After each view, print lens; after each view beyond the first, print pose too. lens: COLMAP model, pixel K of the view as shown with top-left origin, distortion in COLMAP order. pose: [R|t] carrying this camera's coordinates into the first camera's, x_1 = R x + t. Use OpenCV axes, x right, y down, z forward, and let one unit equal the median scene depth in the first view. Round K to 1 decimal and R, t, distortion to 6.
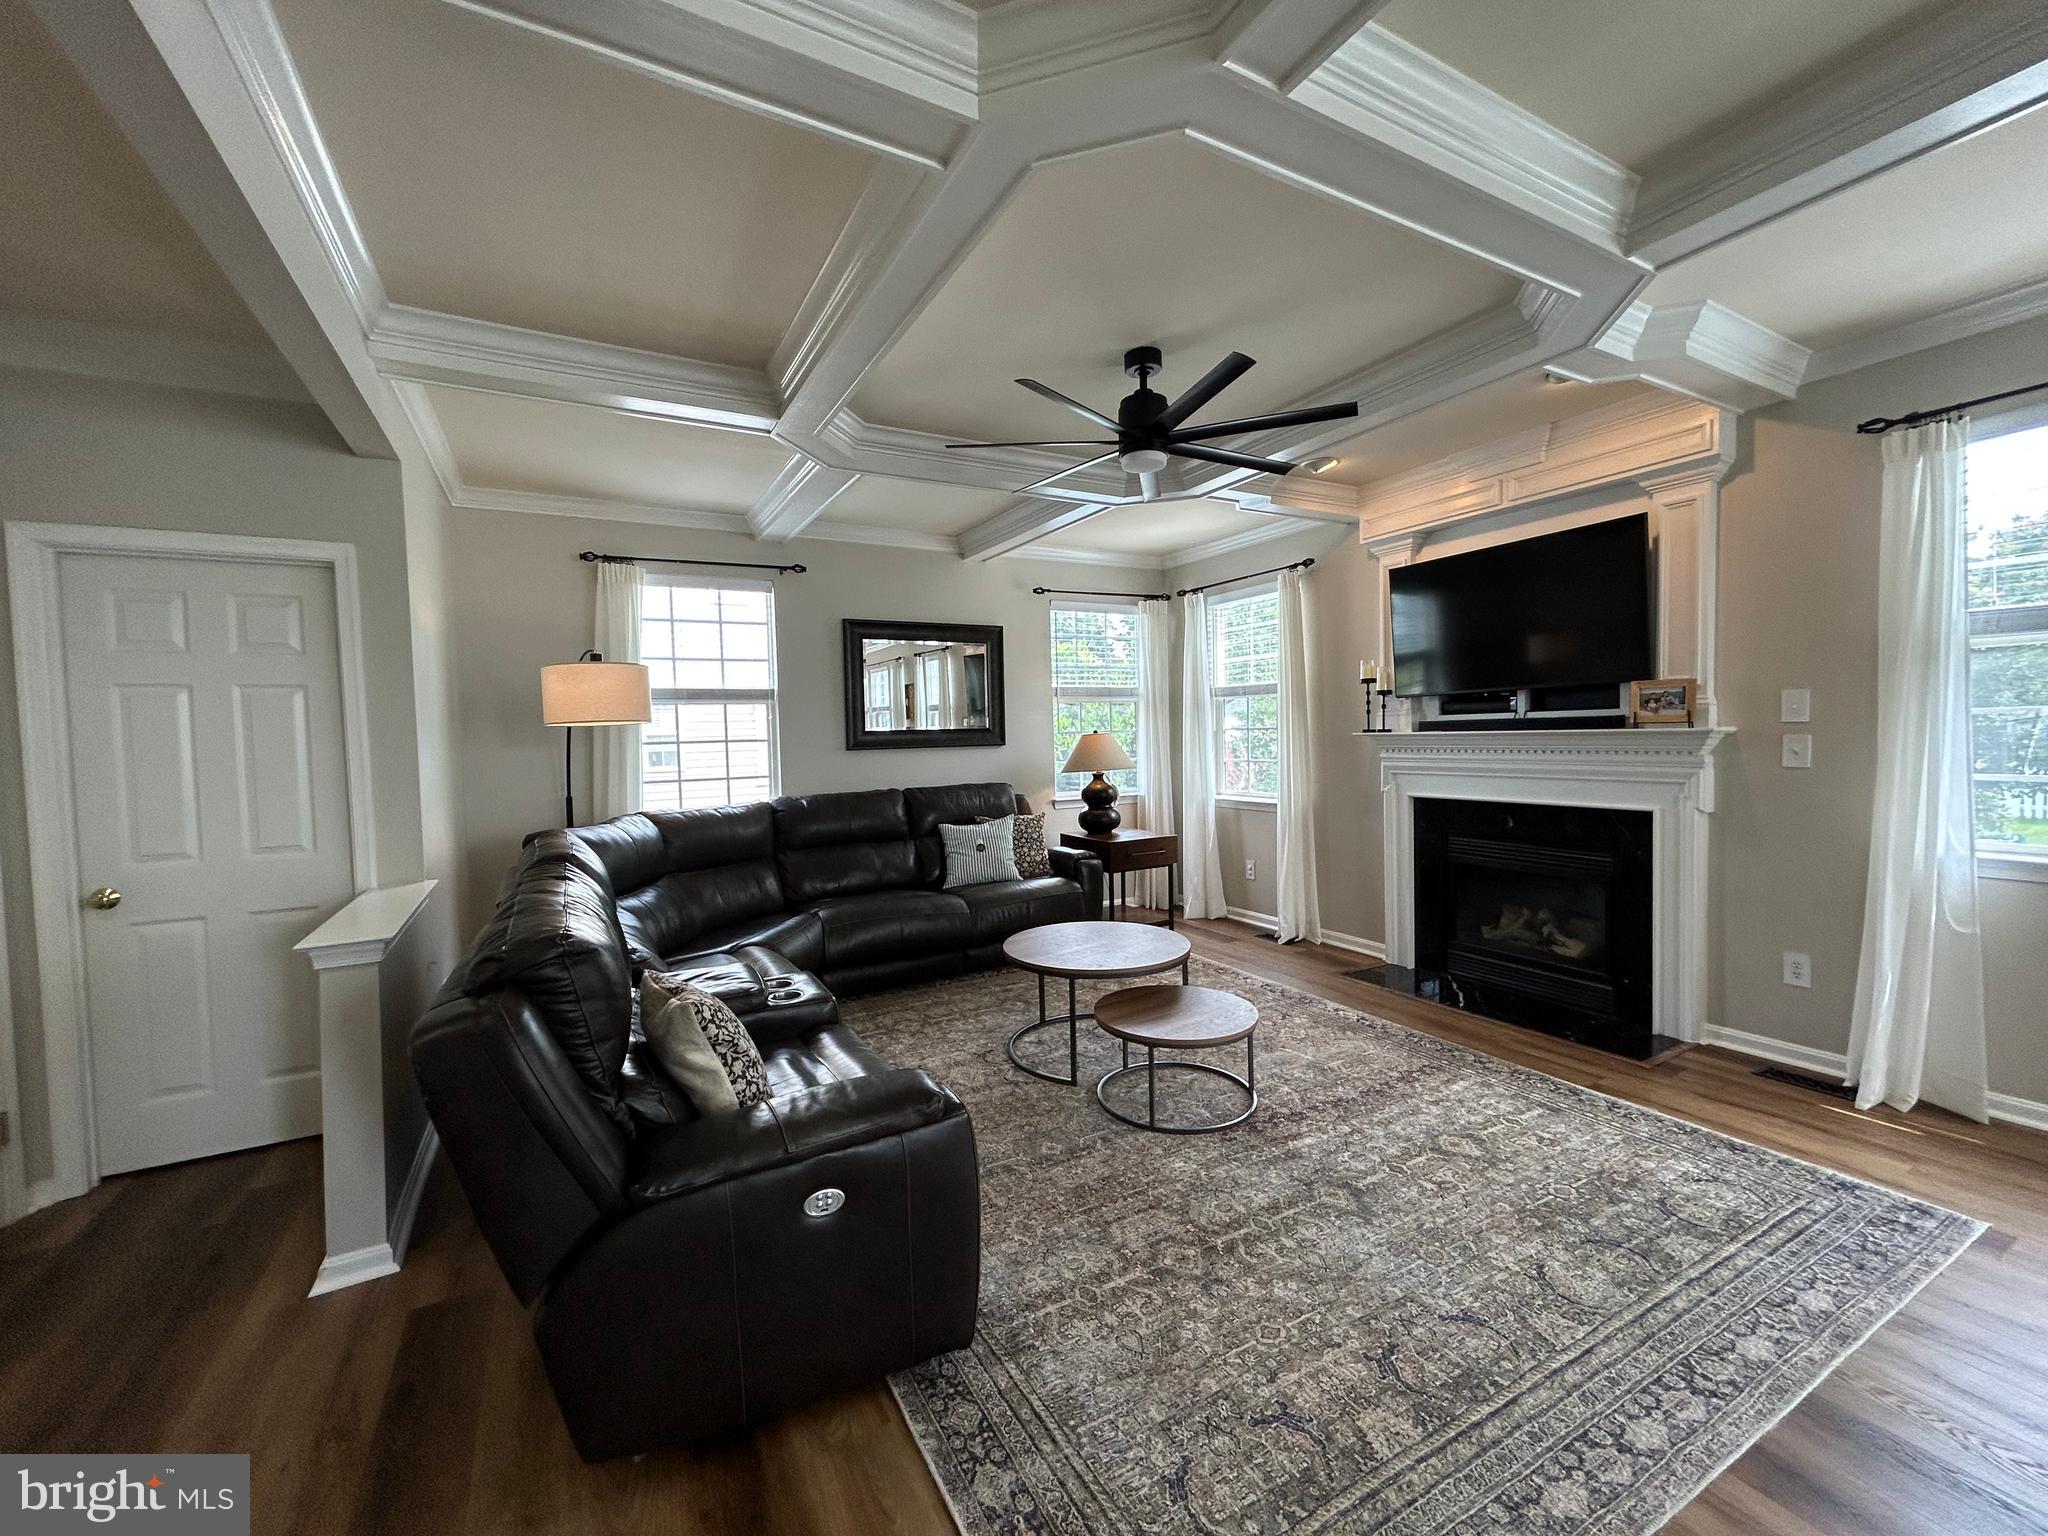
lens RADIAL K [[827.4, 0, 1022.3], [0, 827.4, 759.5], [0, 0, 1]] dist [0.002173, 0.001172]
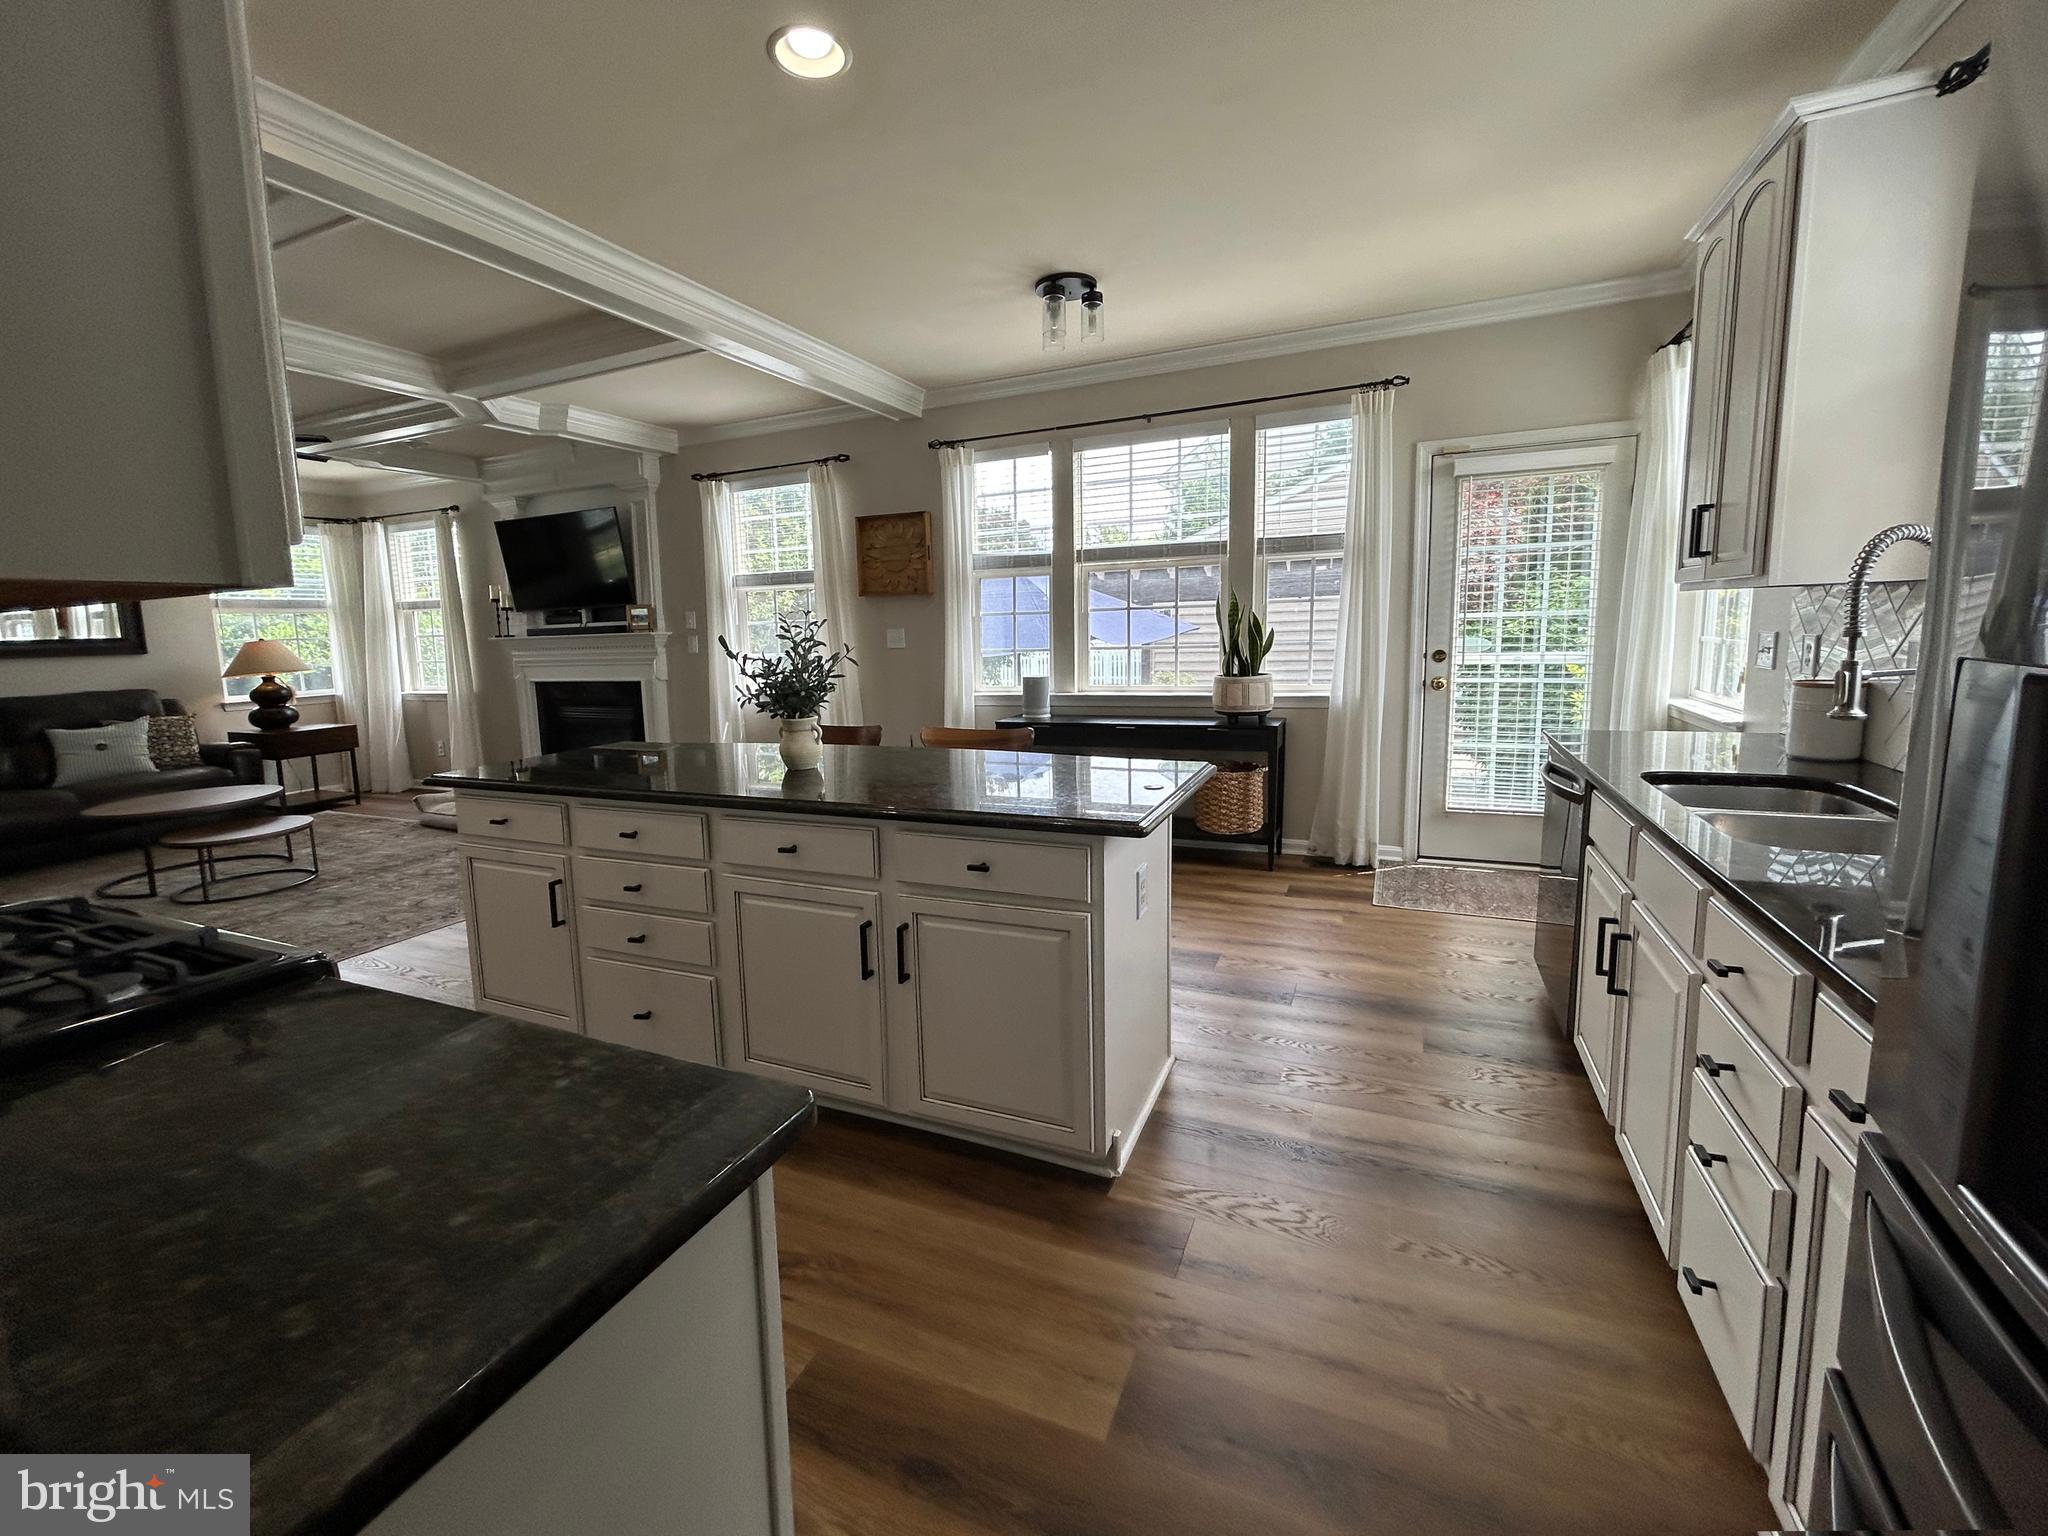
lens RADIAL K [[827.4, 0, 1033.1], [0, 827.4, 709.8], [0, 0, 1]] dist [0.002173, 0.001172]
pose [[0.784193, -0.065400, 0.617061, 0.261218], [0.034065, 0.997468, 0.062426, 0.033784], [-0.619581, -0.027934, 0.784435, -0.677239]]
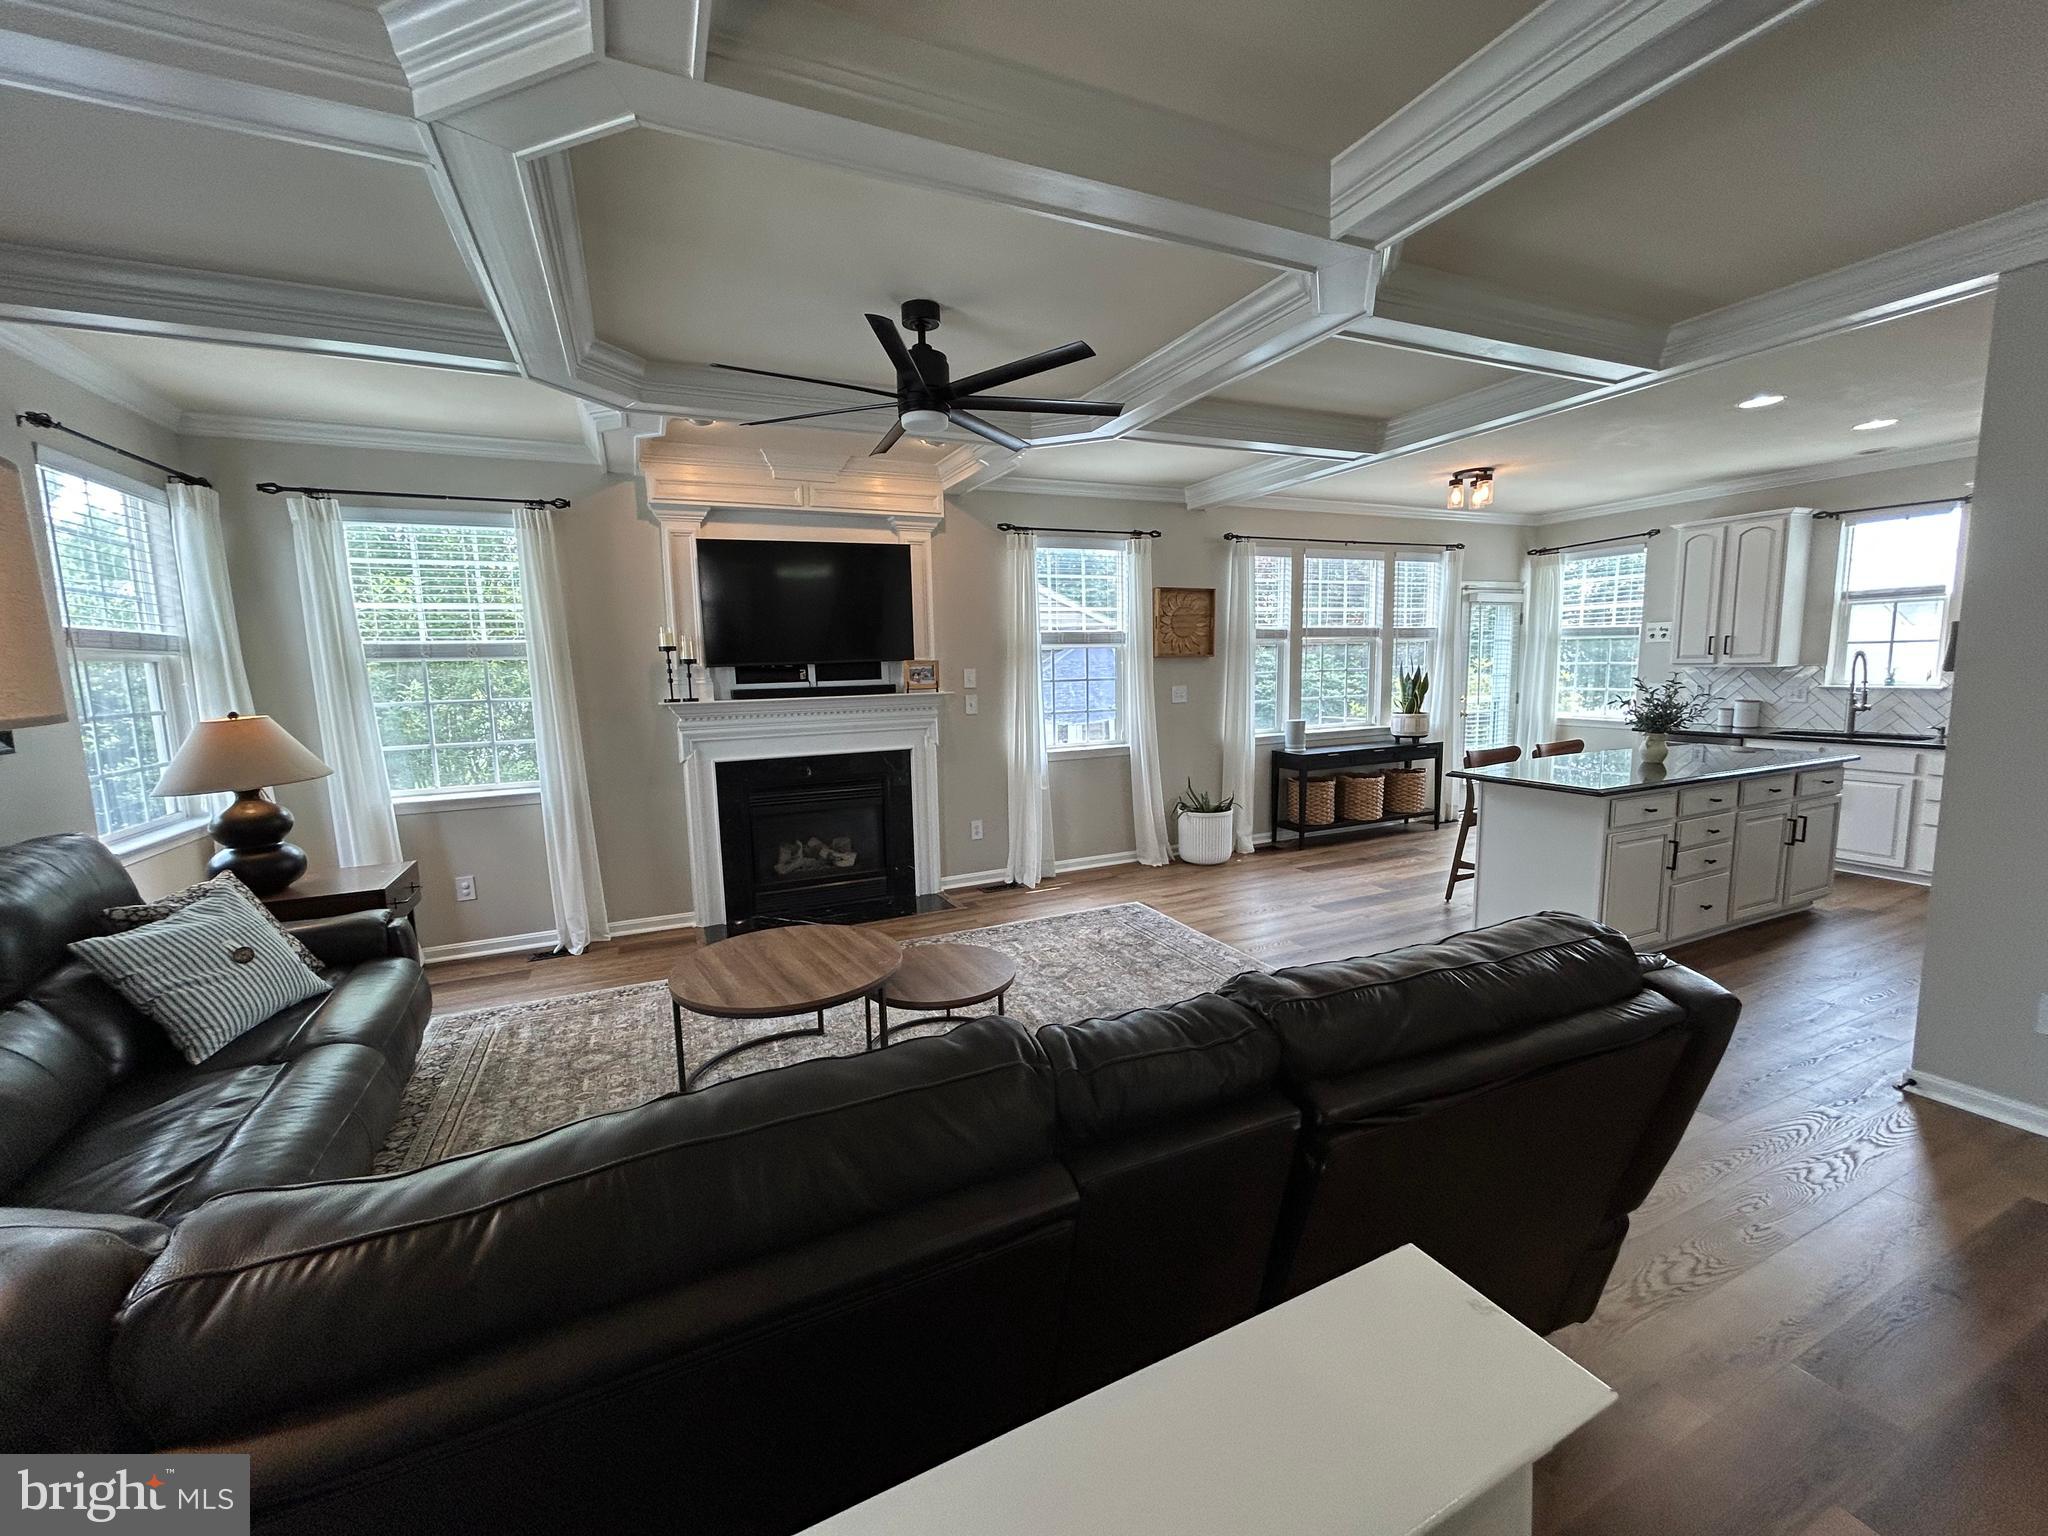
lens RADIAL K [[827.4, 0, 1024.3], [0, 827.4, 760.6], [0, 0, 1]] dist [0.002173, 0.001172]
pose [[0.074960, -0.096399, 0.992516, -0.540197], [0.053610, 0.994267, 0.092520, -0.033173], [-0.995744, 0.046273, 0.079698, 0.529544]]
